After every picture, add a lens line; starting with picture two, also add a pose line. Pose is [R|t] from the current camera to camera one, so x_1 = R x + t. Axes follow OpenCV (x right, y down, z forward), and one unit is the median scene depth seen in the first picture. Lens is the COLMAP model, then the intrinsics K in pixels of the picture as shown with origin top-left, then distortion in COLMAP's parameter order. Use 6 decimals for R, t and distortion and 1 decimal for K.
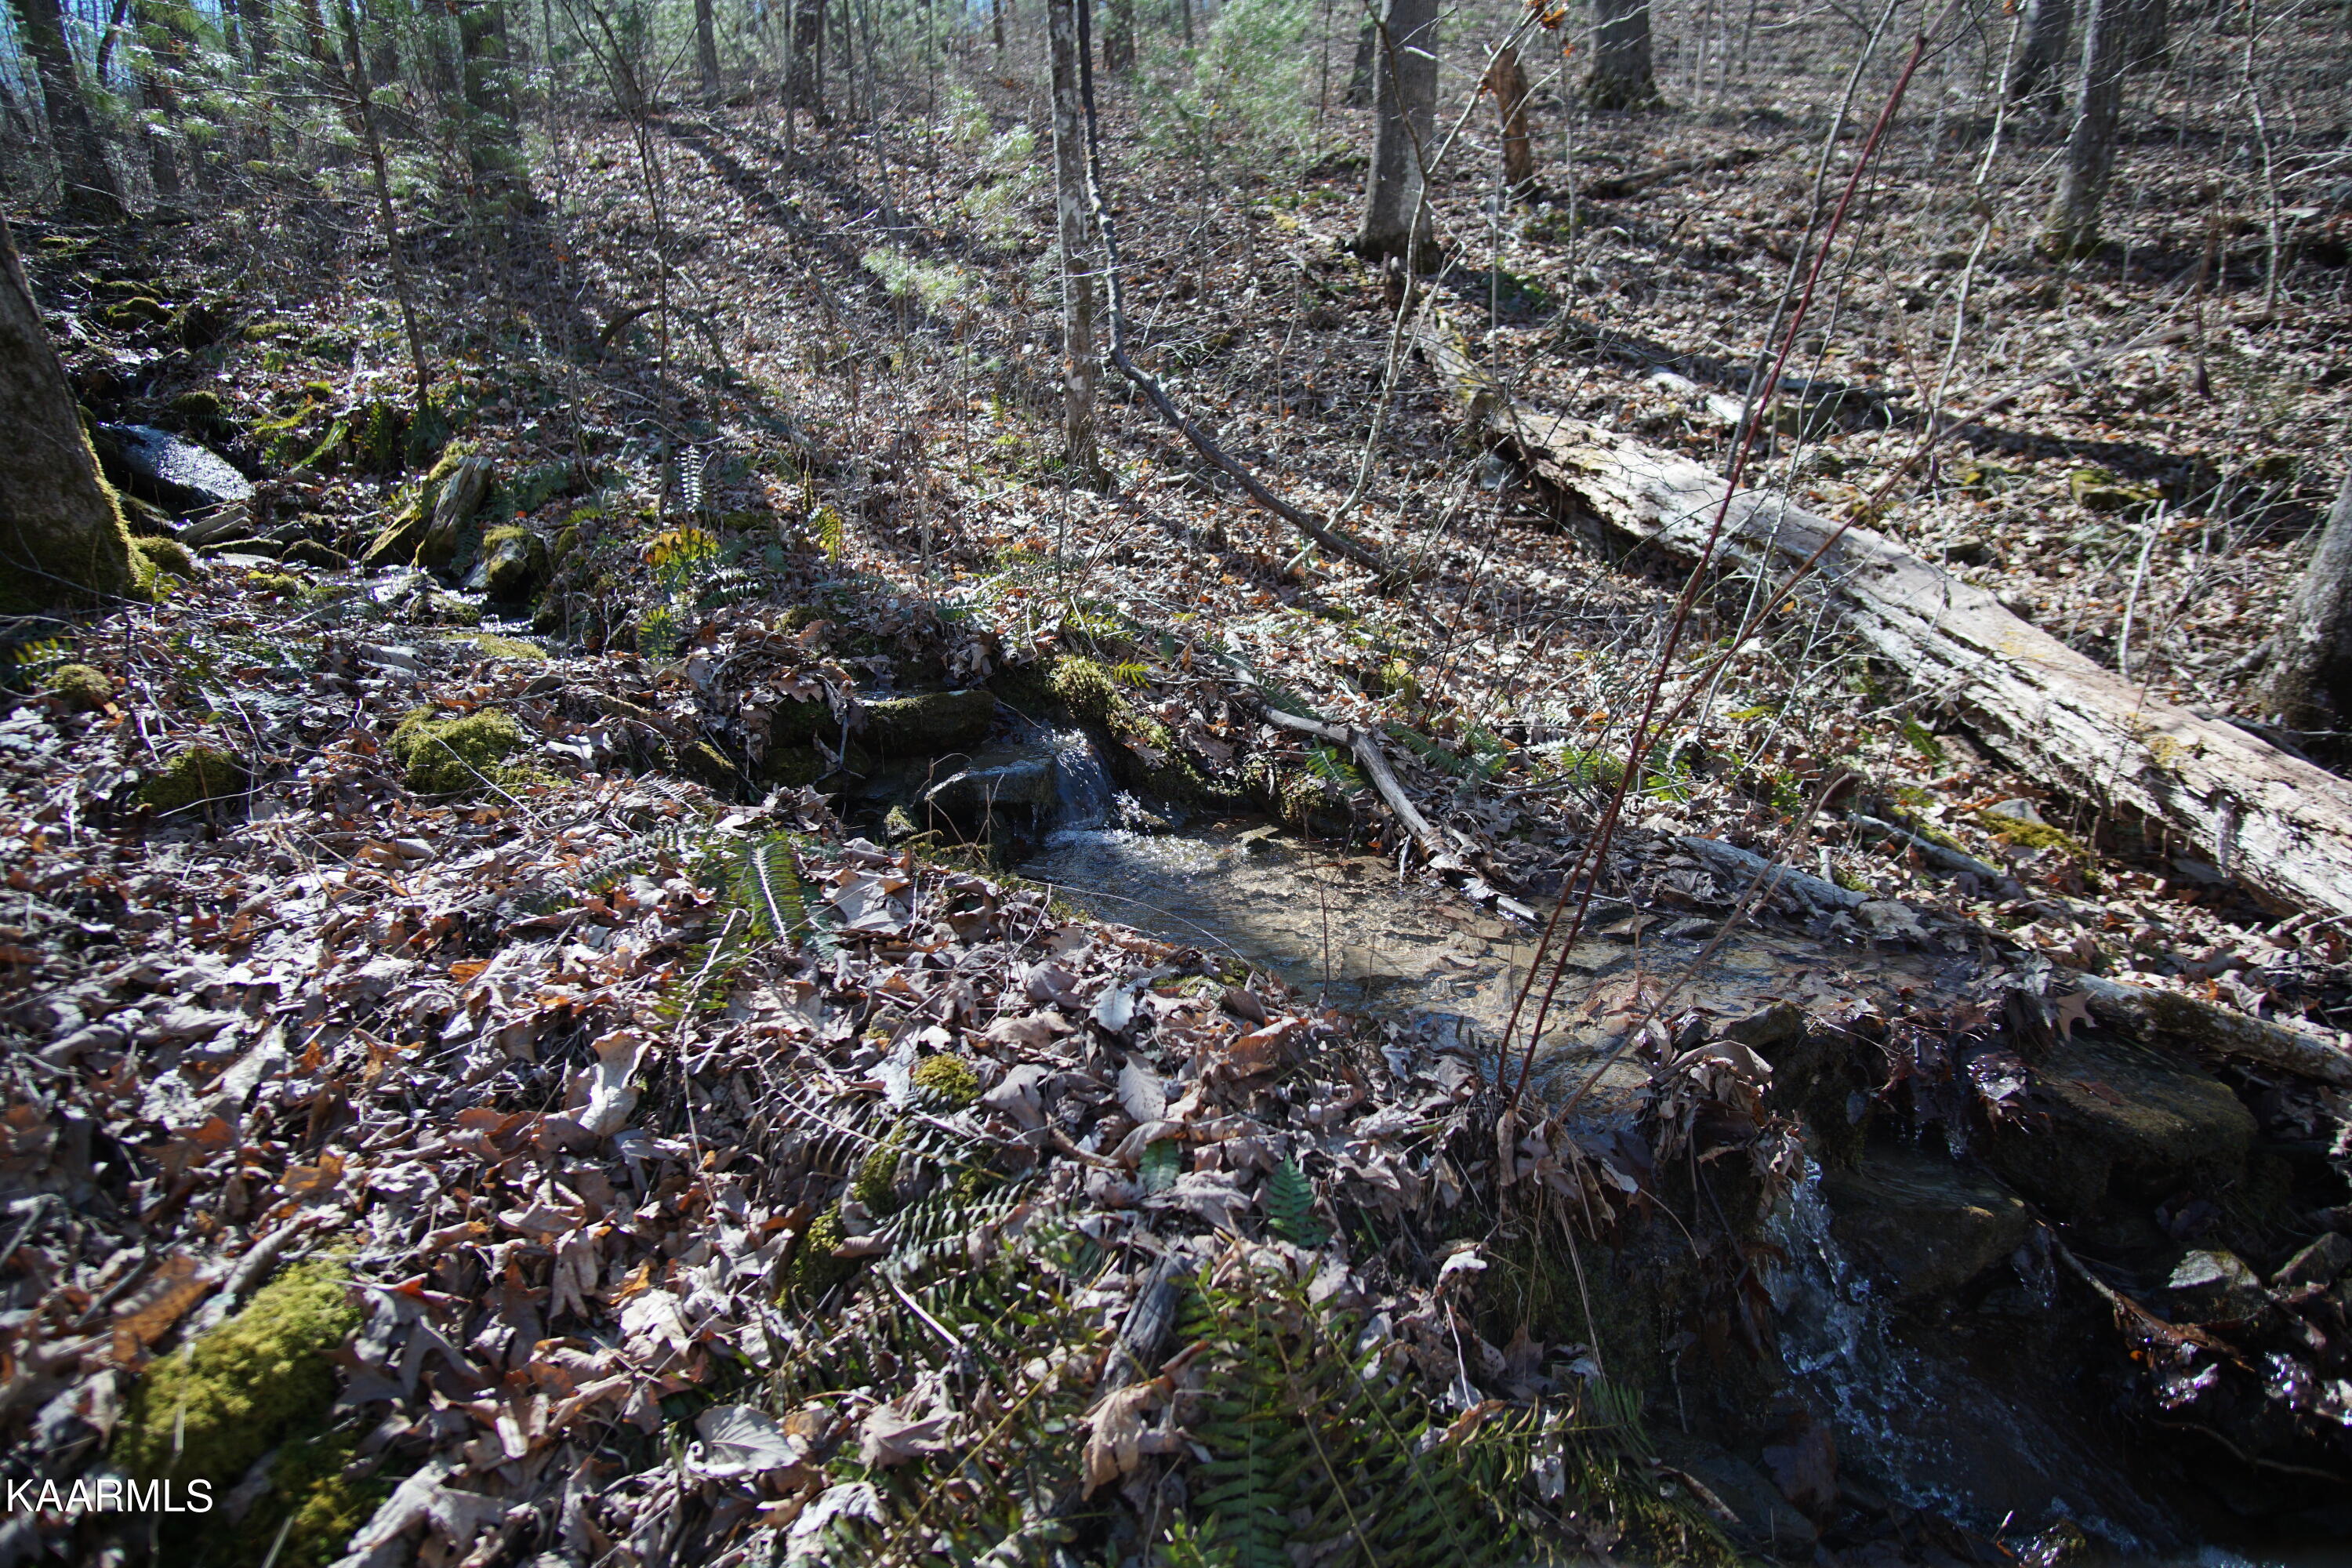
lens RADIAL K [[1262.3, 0, 1175.9], [0, 1262.3, 770.1], [0, 0, 1]] dist [-0.034778, 0.010268]
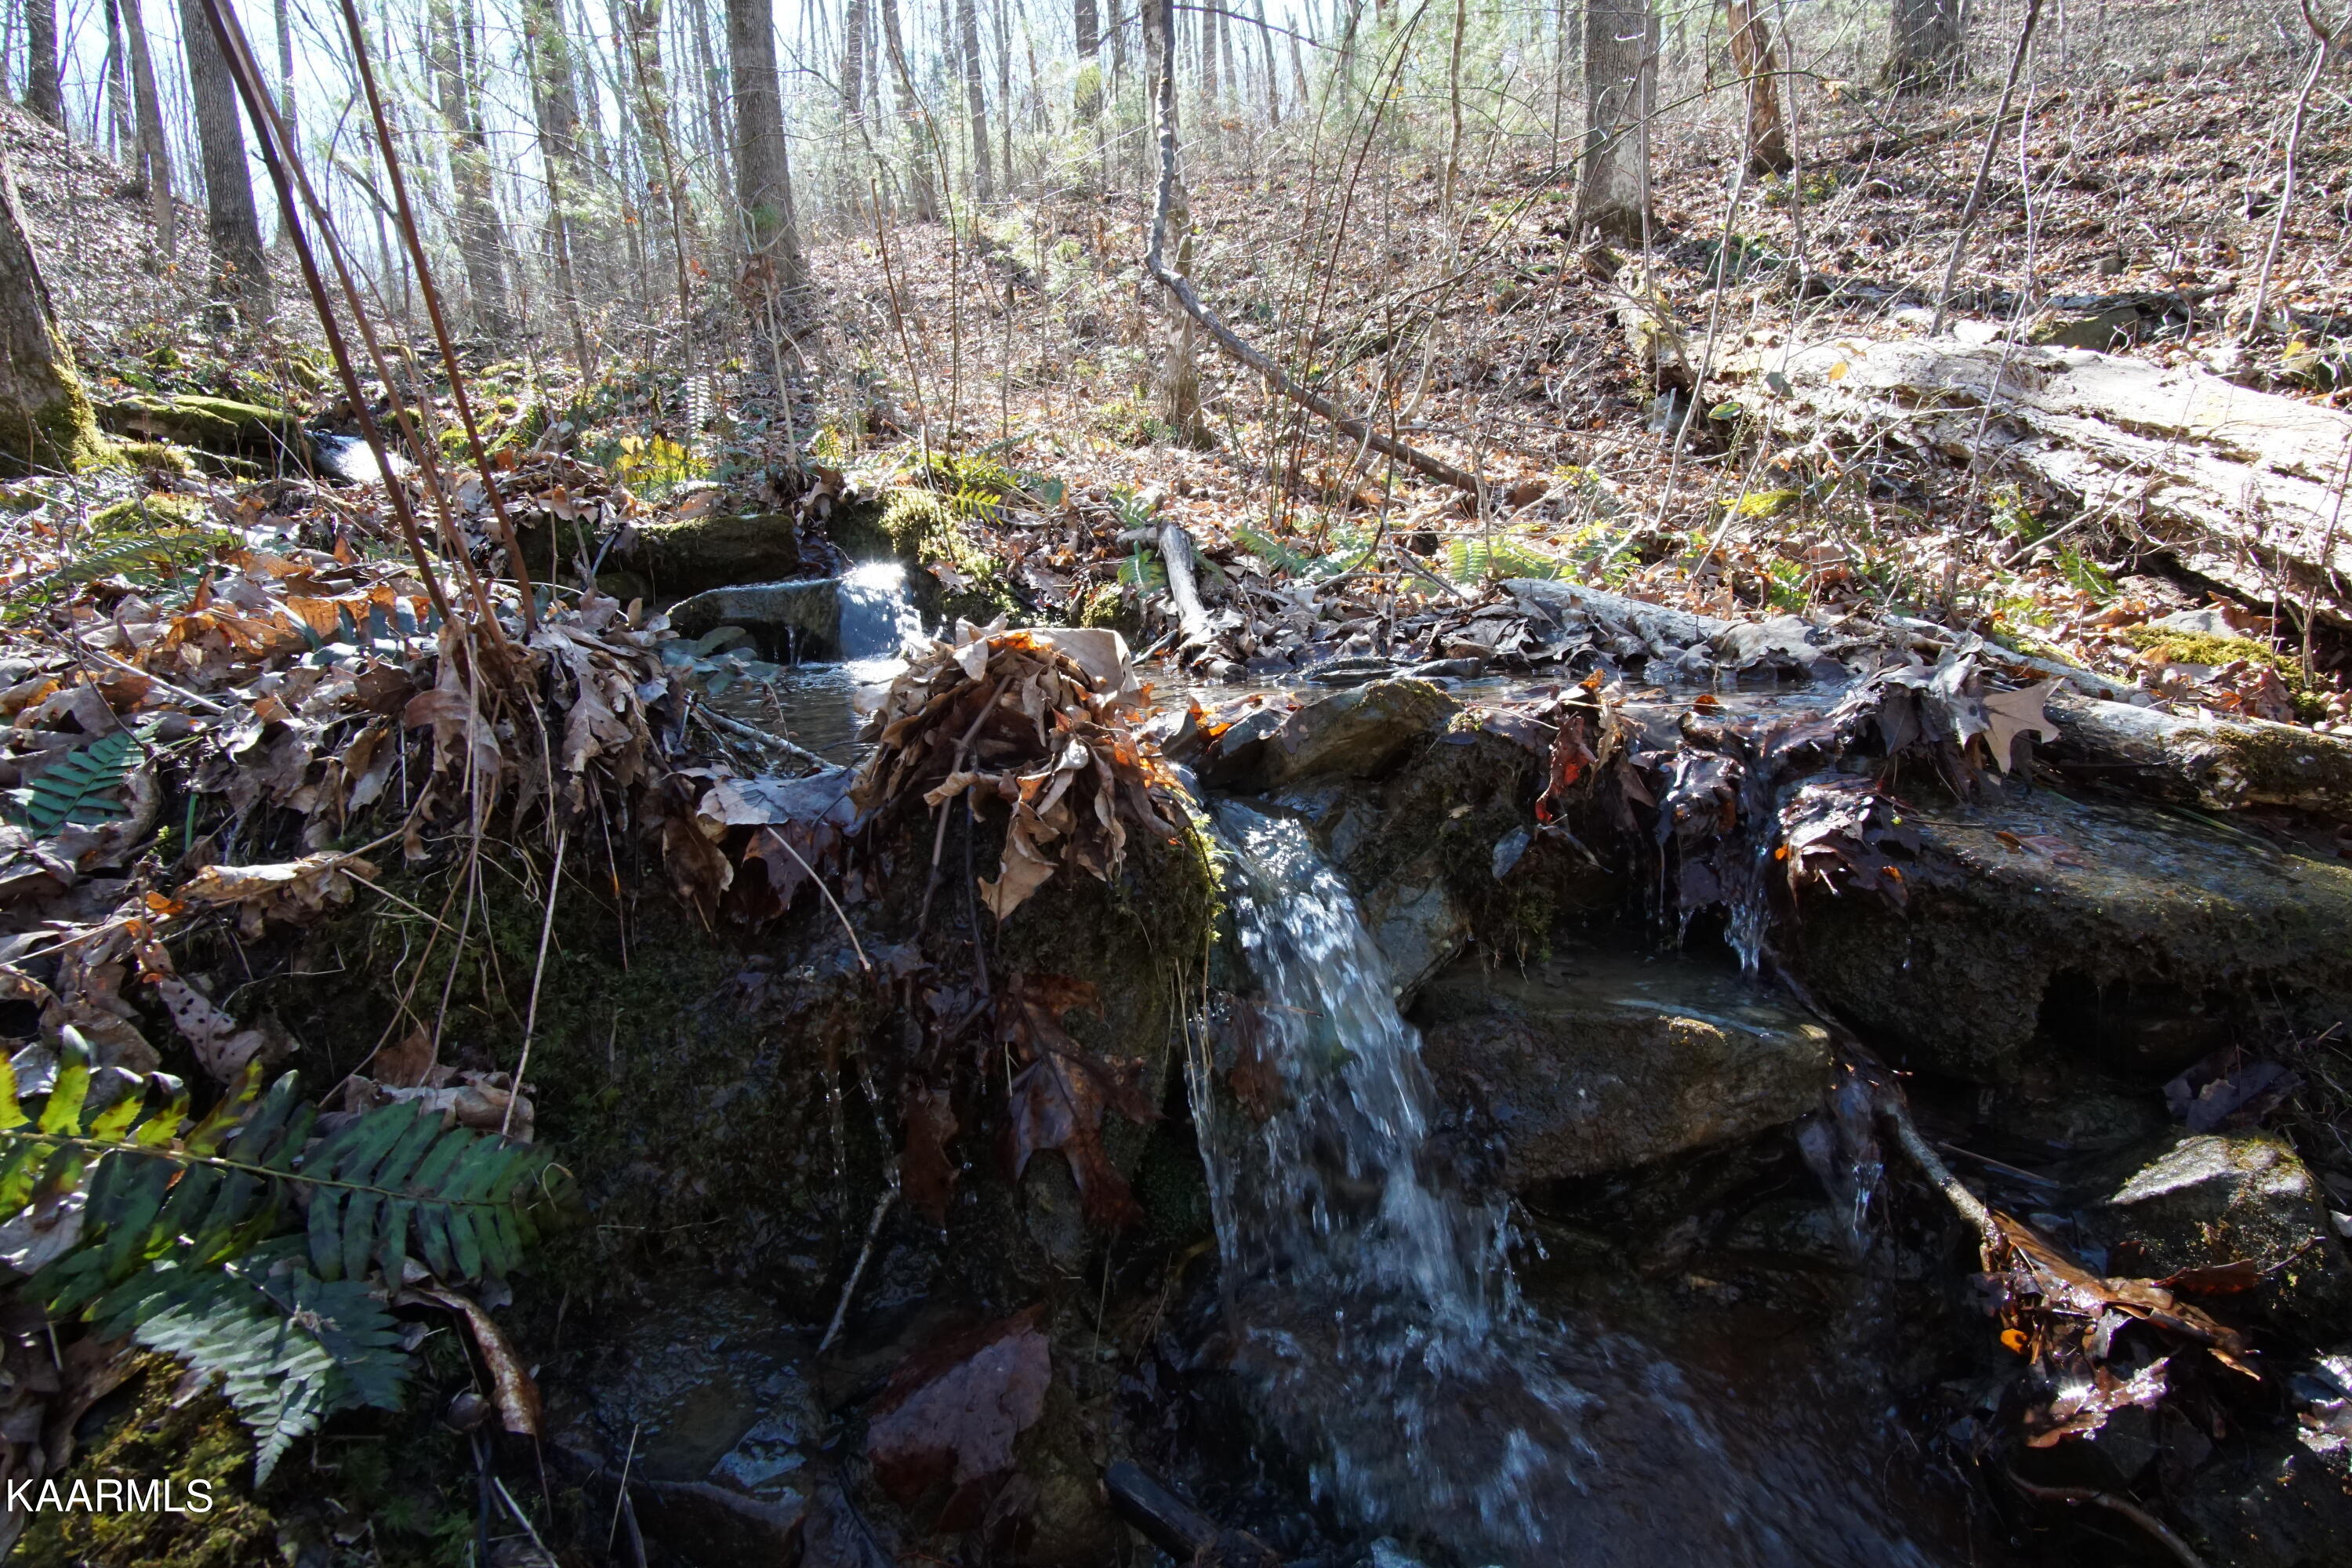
lens RADIAL K [[1262.3, 0, 1175.9], [0, 1262.3, 770.1], [0, 0, 1]] dist [-0.034778, 0.010268]
pose [[0.969829, 0.005216, -0.243730, 0.173033], [-0.022944, 0.997286, -0.069954, 0.089430], [0.242704, 0.073435, 0.967317, 0.138468]]
